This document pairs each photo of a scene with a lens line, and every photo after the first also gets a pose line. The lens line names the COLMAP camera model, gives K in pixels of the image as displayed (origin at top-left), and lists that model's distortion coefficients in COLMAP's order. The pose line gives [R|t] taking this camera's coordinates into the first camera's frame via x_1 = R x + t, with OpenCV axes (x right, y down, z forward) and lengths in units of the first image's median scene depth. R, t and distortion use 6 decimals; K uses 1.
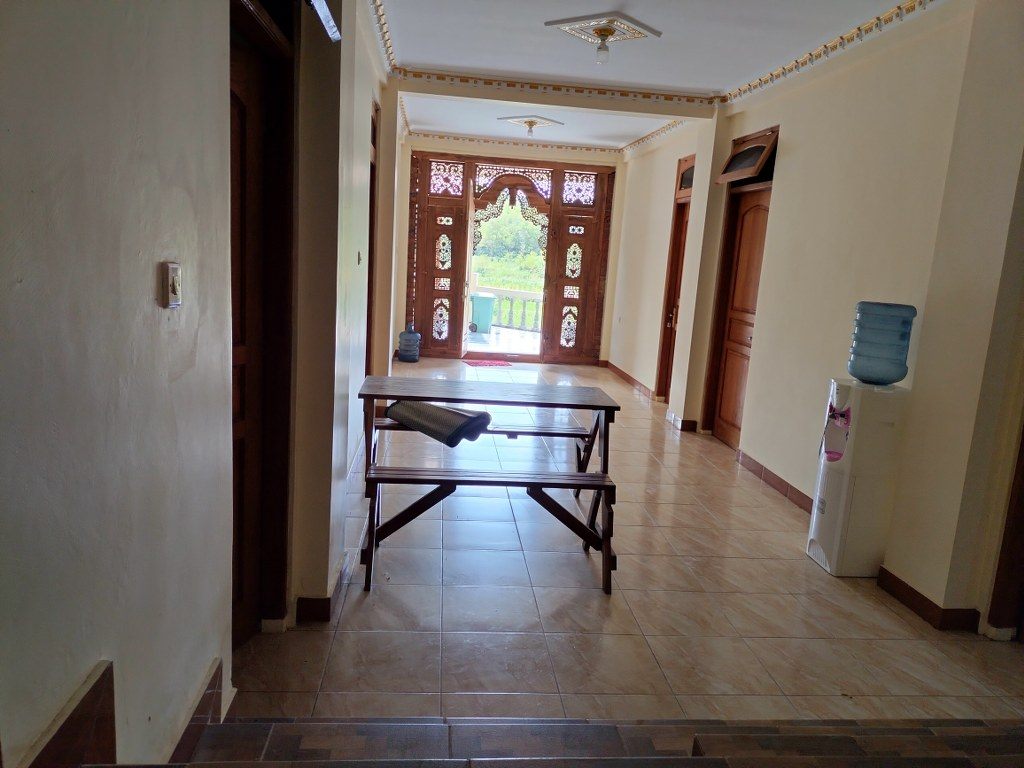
lens RADIAL K [[754.7, 0, 516.1], [0, 754.7, 383.0], [0, 0, 1]] dist [0.084256, -0.133572]
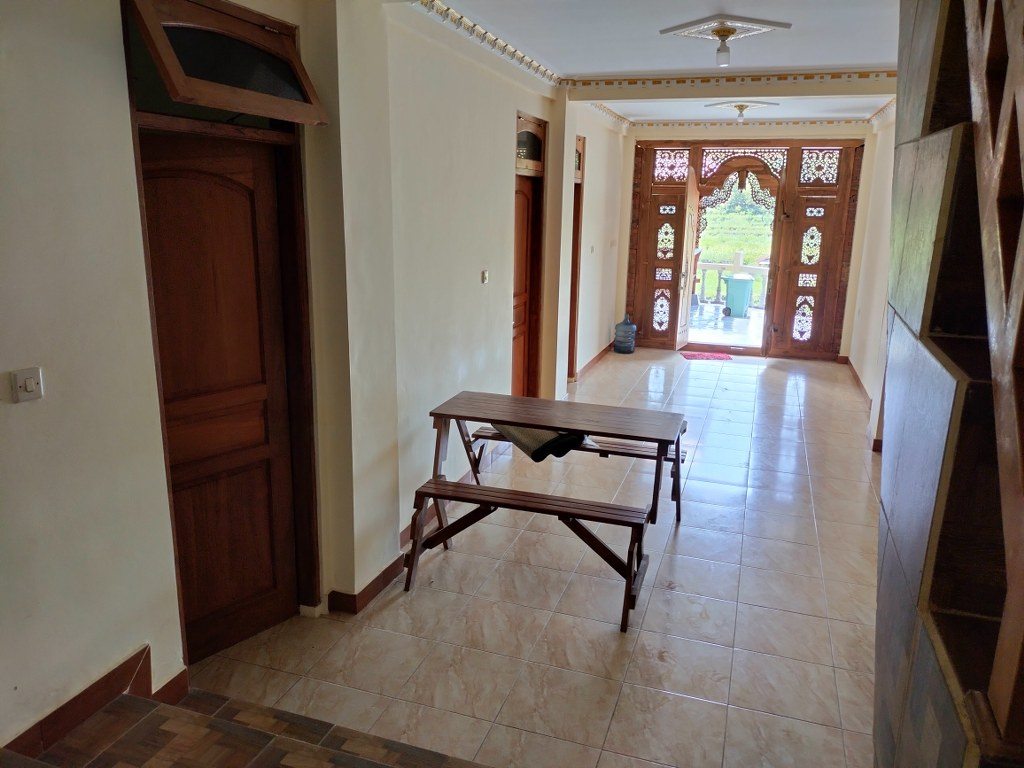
lens RADIAL K [[754.7, 0, 516.1], [0, 754.7, 383.0], [0, 0, 1]] dist [0.084256, -0.133572]
pose [[0.913509, 0.049113, -0.403843, 0.134168], [-0.031148, 0.998216, 0.050938, -0.033779], [0.405624, -0.033954, 0.913409, 0.013649]]
